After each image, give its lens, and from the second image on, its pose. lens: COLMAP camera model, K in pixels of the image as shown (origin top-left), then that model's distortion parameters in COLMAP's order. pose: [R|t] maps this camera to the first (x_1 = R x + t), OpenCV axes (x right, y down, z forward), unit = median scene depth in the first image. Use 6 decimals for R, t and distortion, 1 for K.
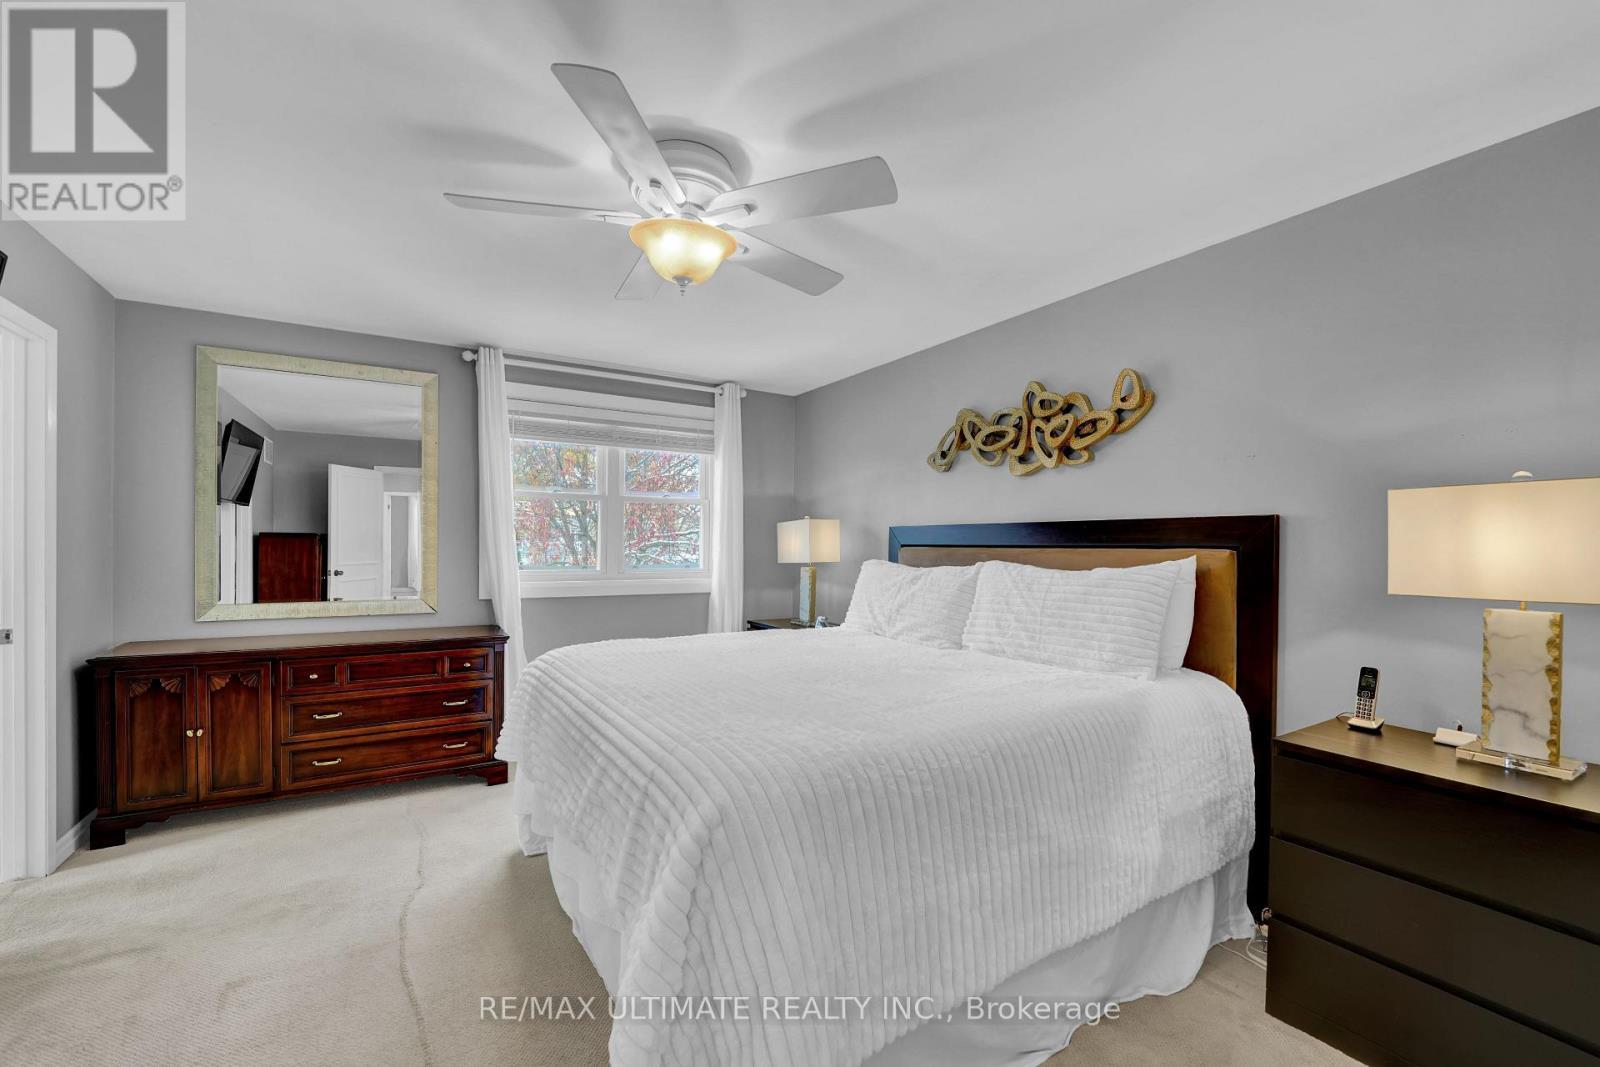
lens RADIAL K [[662.7, 0, 788.7], [0, 662.7, 535.8], [0, 0, 1]] dist [-0.017054, -0.000190]
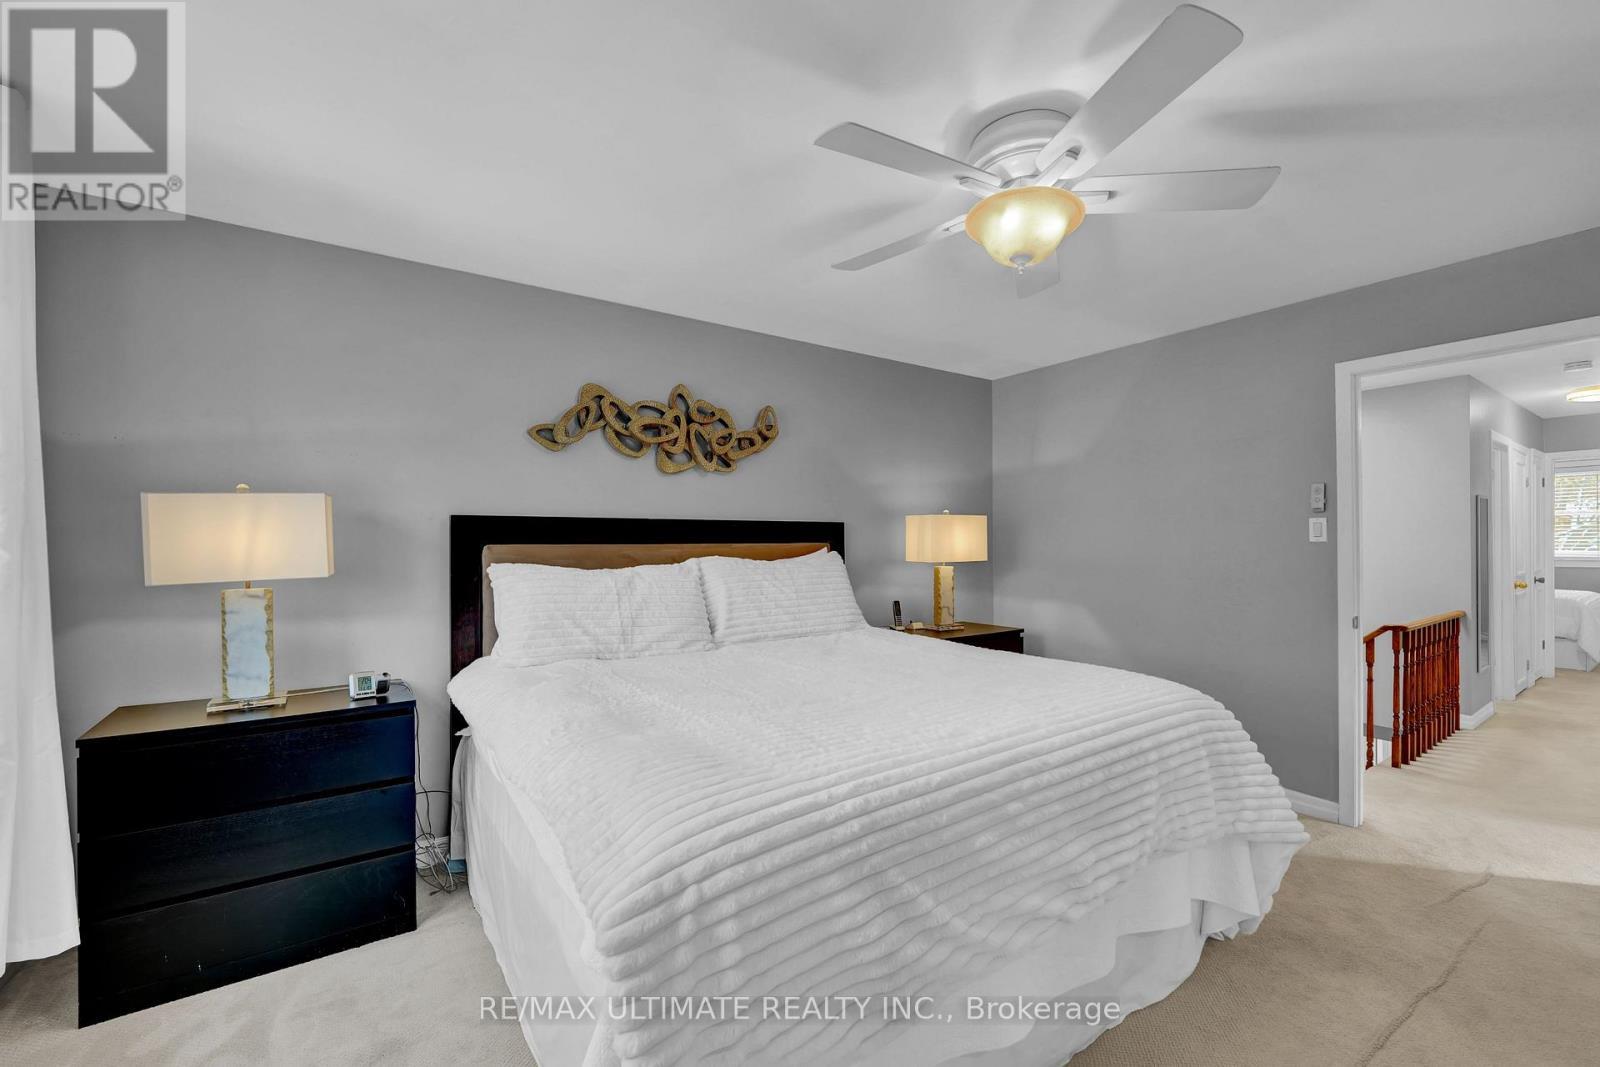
lens RADIAL K [[662.7, 0, 788.7], [0, 662.7, 535.8], [0, 0, 1]] dist [-0.017054, -0.000190]
pose [[-0.064359, 0.010445, 0.997872, -0.686496], [-0.003210, 0.999938, -0.010673, 0.015463], [-0.997922, -0.003890, -0.064322, 0.906571]]
